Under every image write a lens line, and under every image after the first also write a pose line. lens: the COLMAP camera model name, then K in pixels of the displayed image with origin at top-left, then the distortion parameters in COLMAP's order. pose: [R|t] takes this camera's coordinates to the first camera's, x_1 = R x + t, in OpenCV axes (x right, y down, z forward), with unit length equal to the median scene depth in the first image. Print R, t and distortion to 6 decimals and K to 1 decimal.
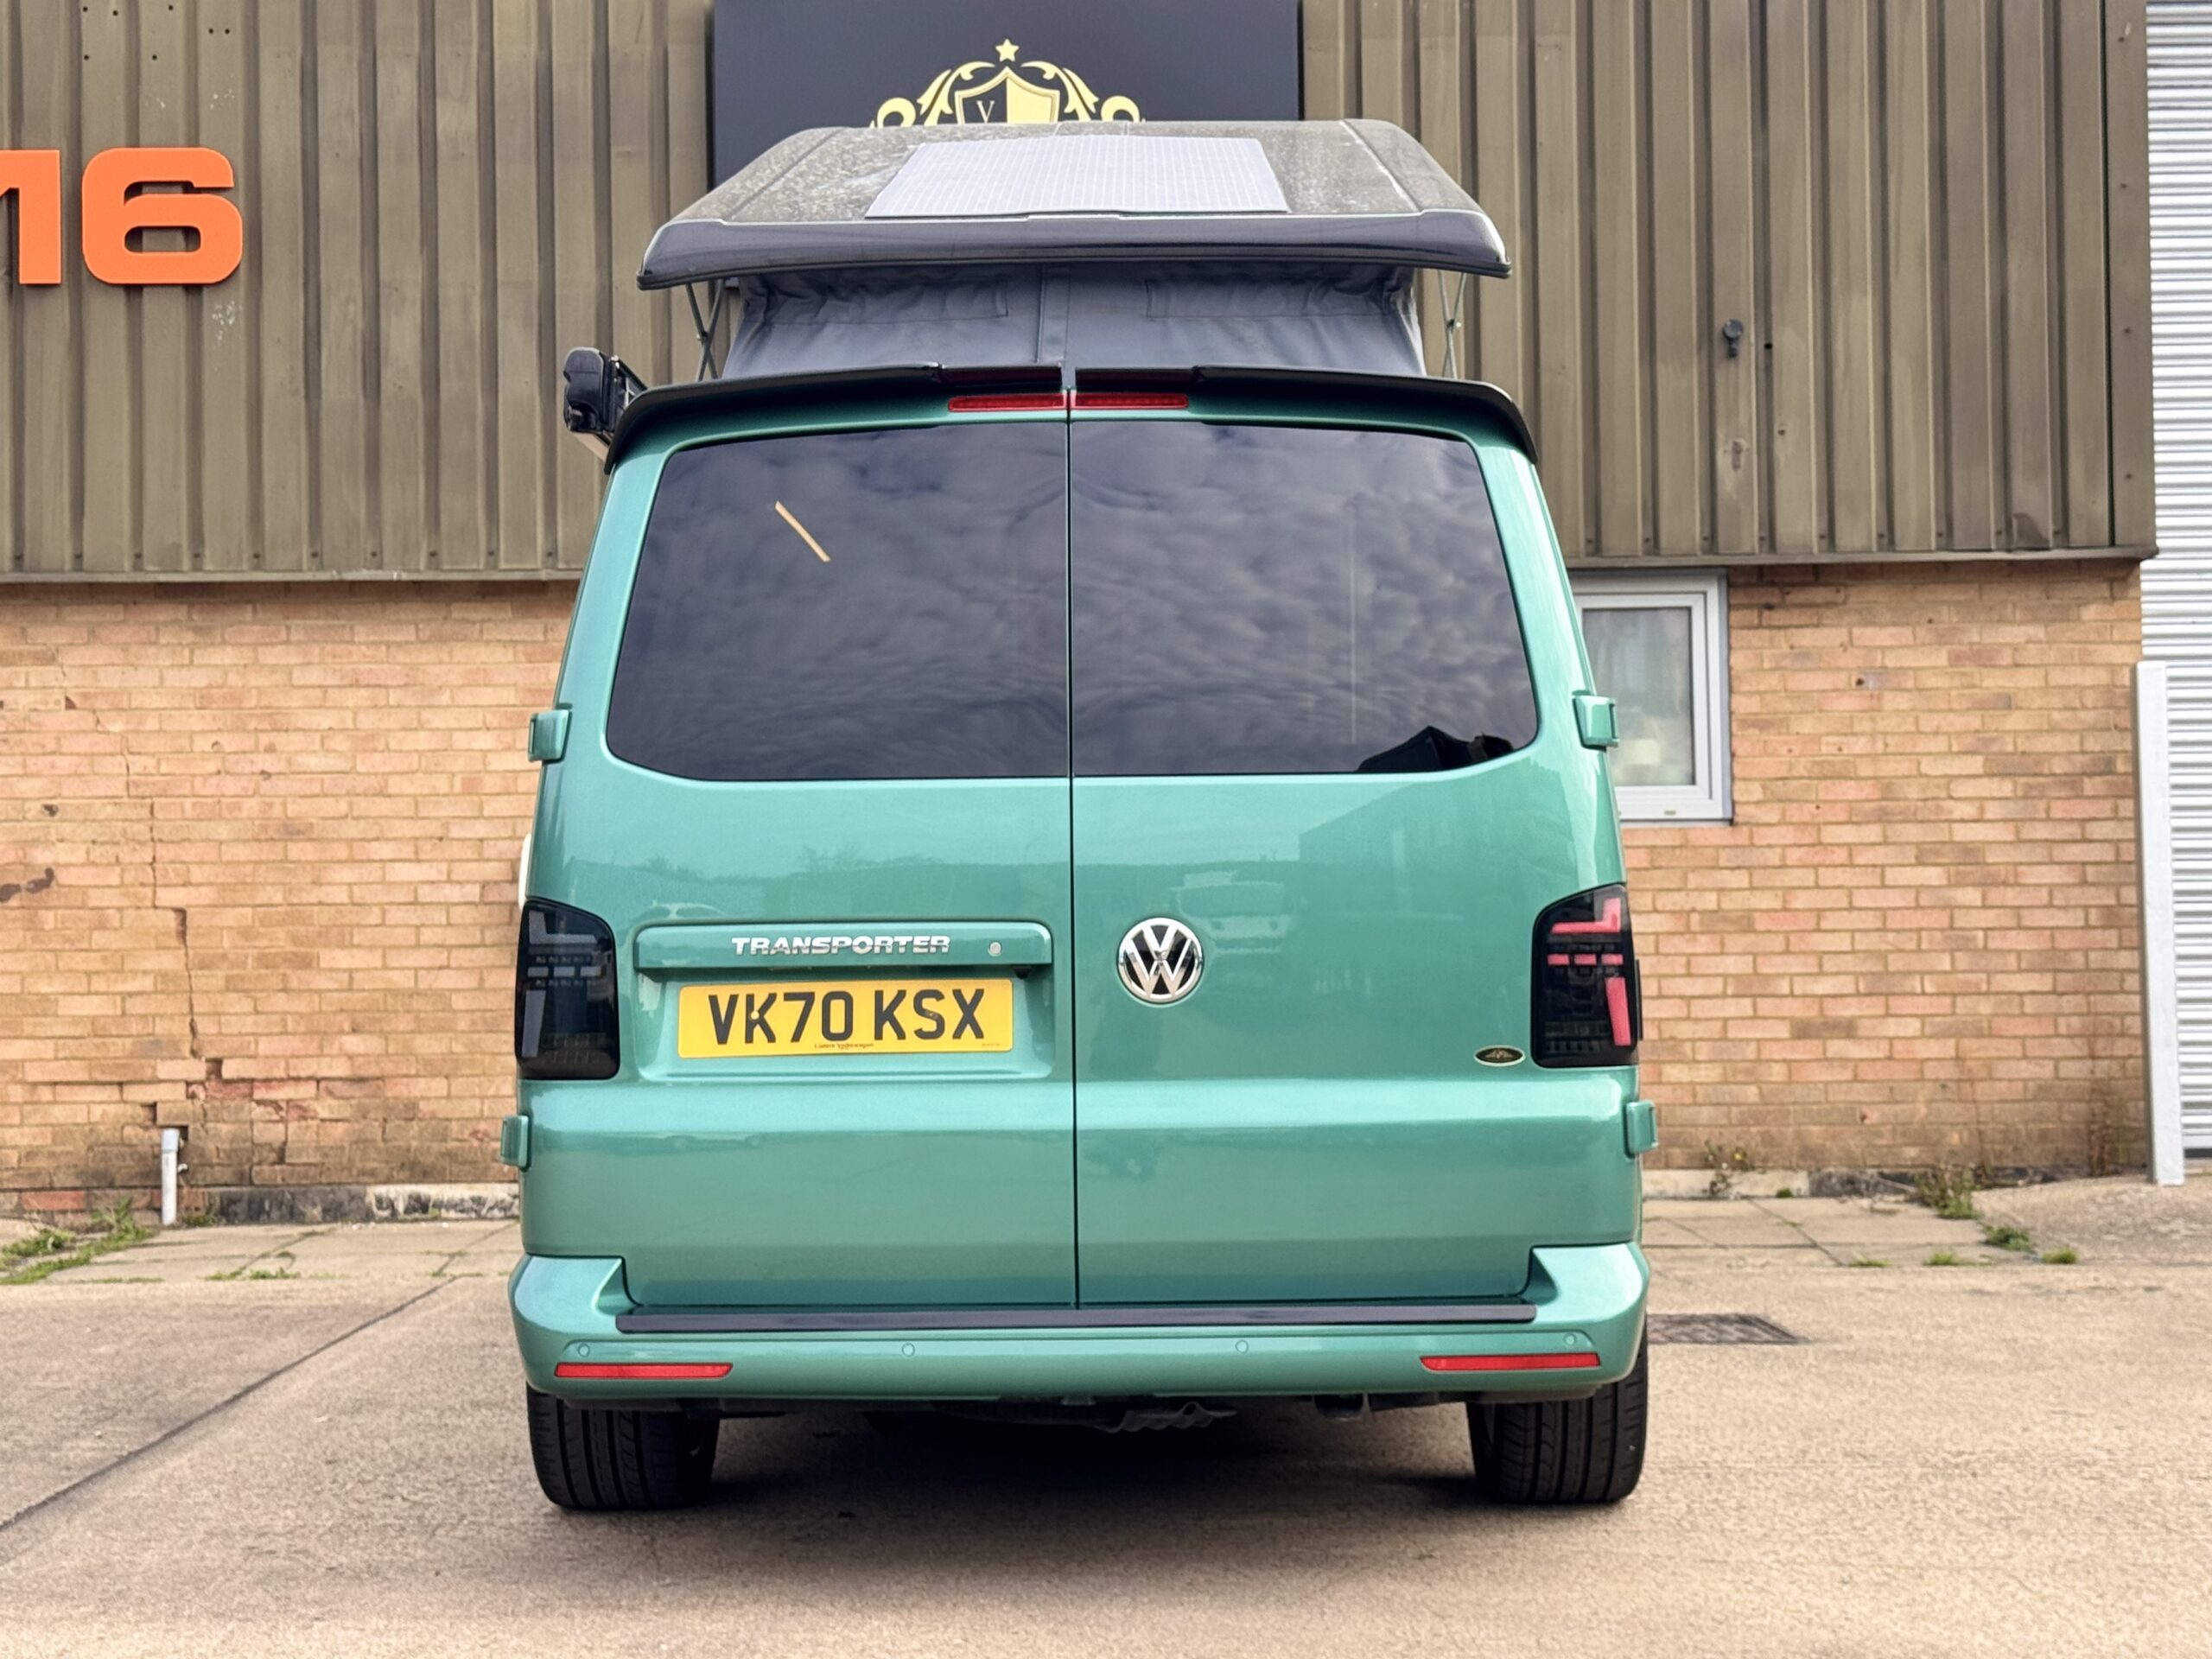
lens RADIAL K [[3388.3, 0, 1090.1], [0, 3388.3, 838.5], [0, 0, 1]] dist [0.115136, -0.000459]
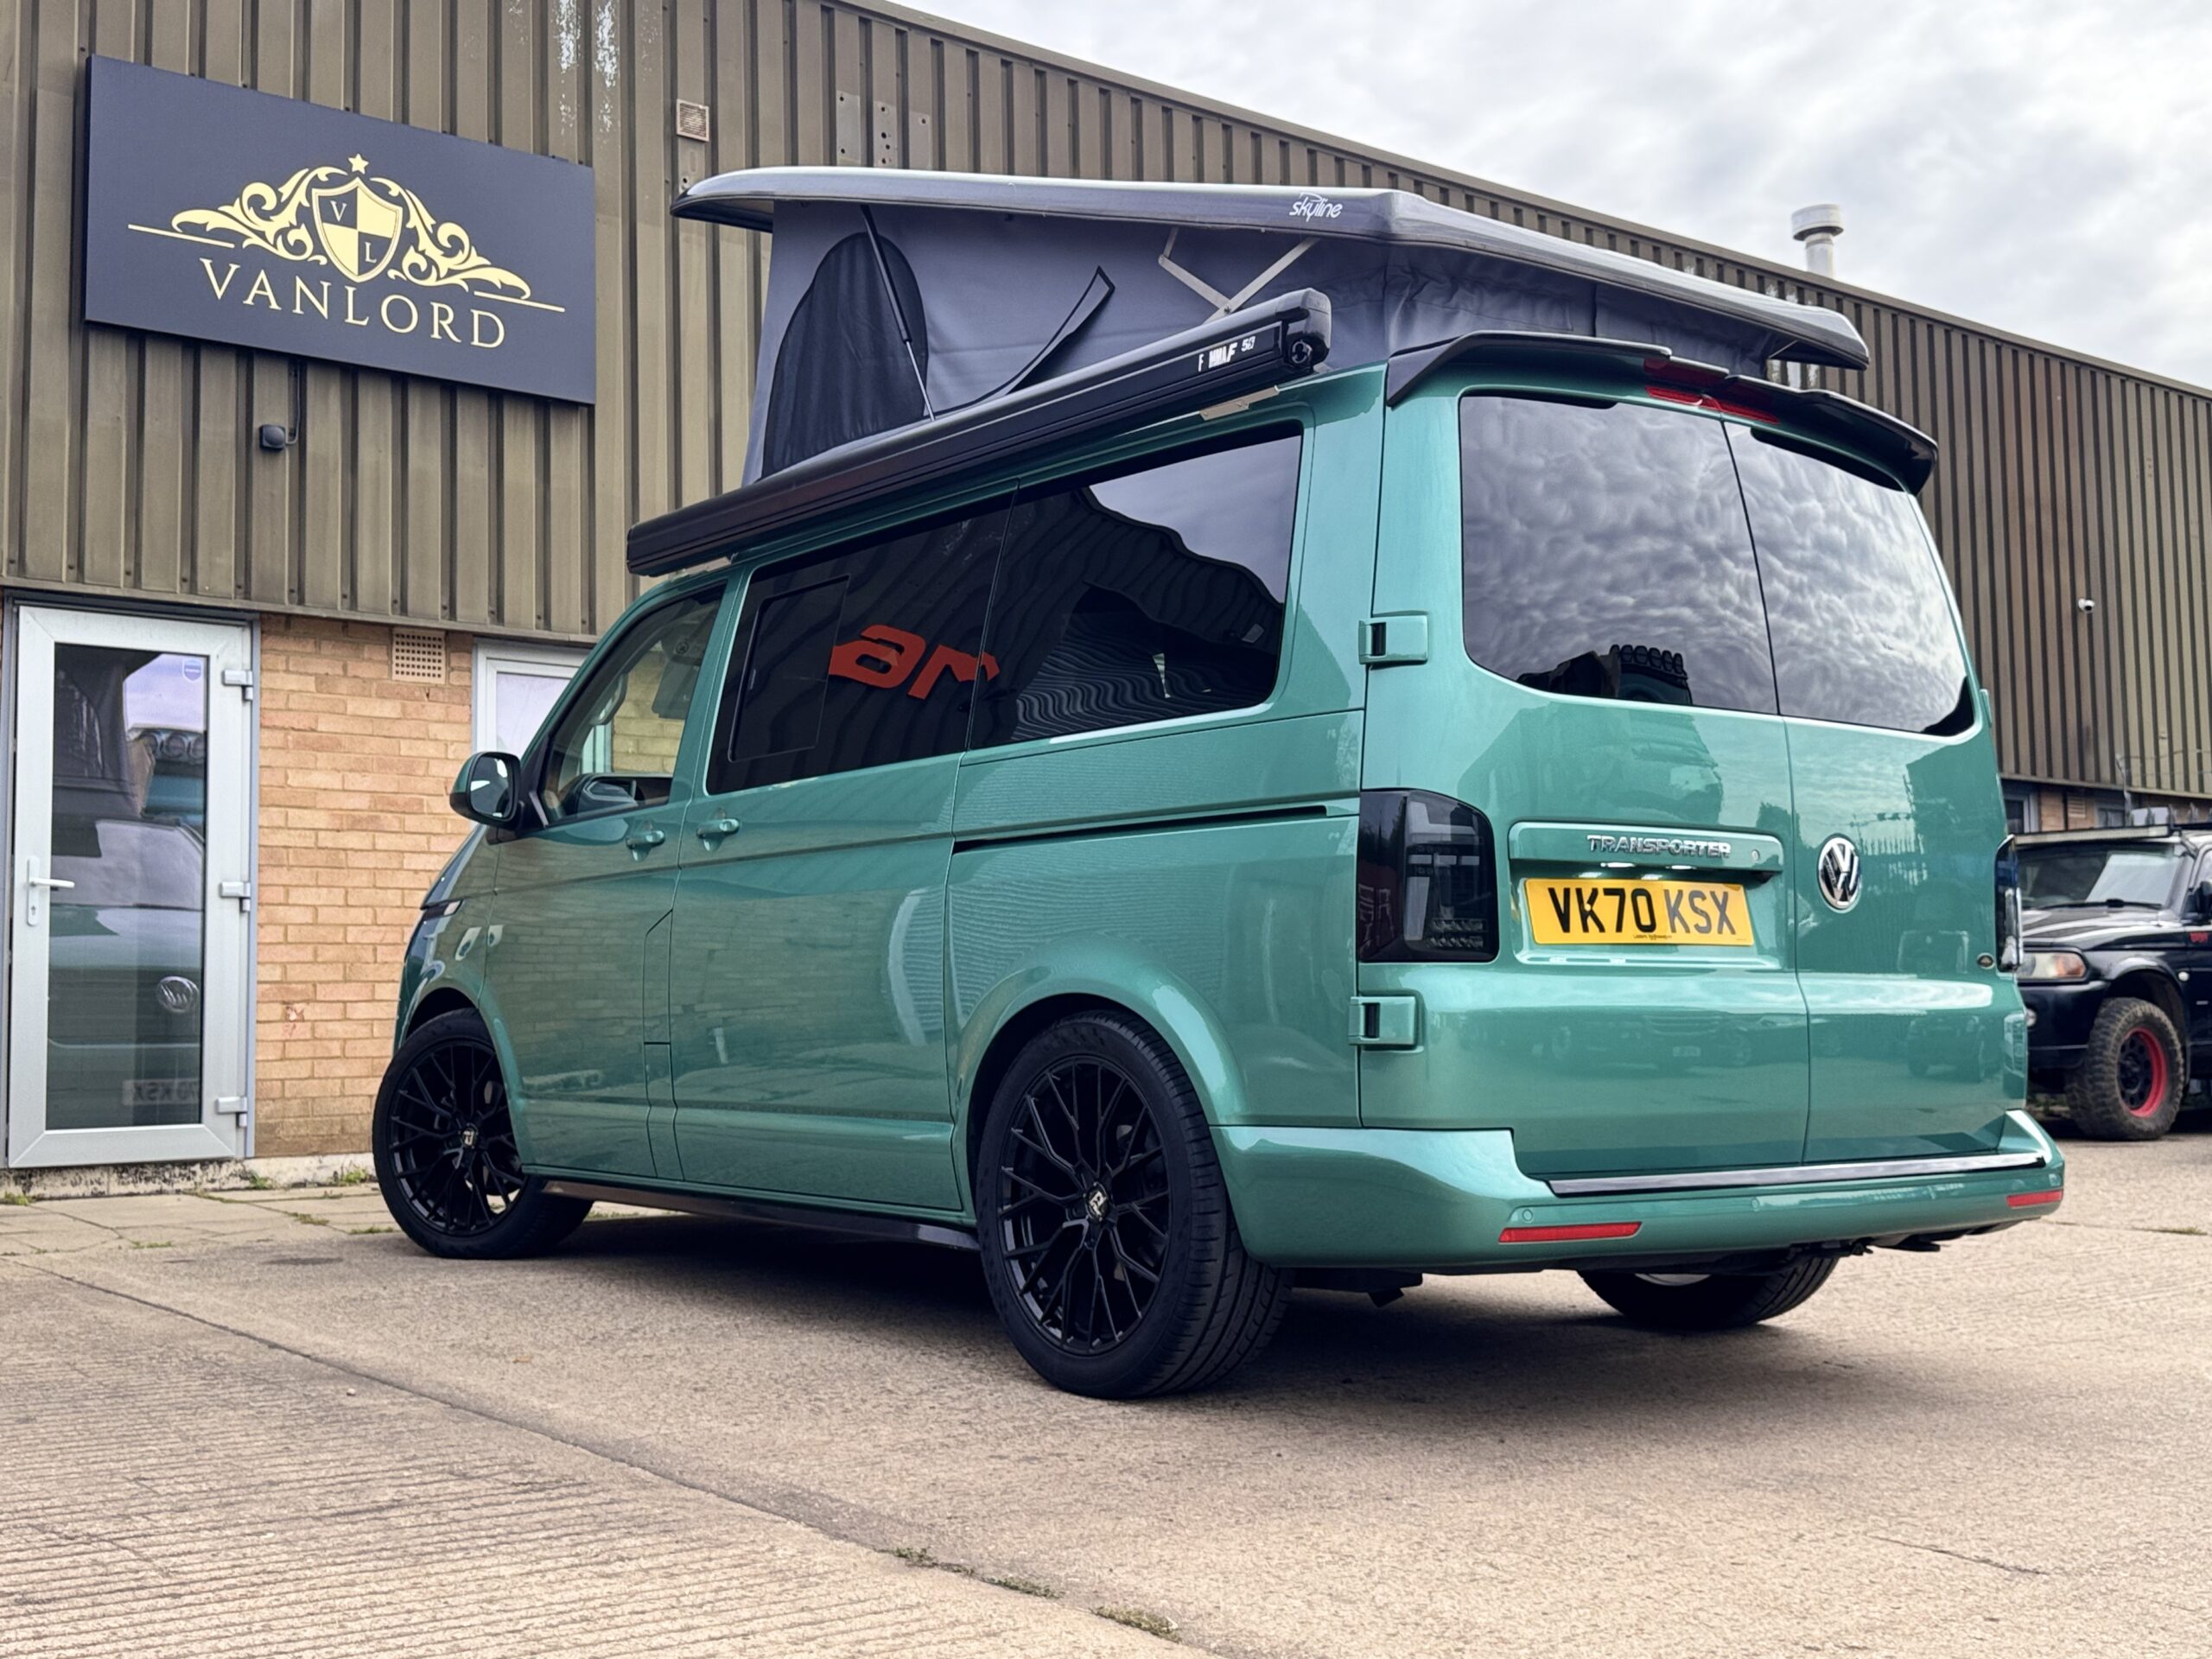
lens RADIAL K [[2375.2, 0, 1150.9], [0, 2375.2, 829.1], [0, 0, 1]] dist [0.189893, -0.414083]
pose [[0.796286, 0.053530, 0.602547, -0.290996], [-0.024028, 0.998090, -0.056916, 0.031708], [-0.604443, 0.030843, 0.796051, 0.198592]]
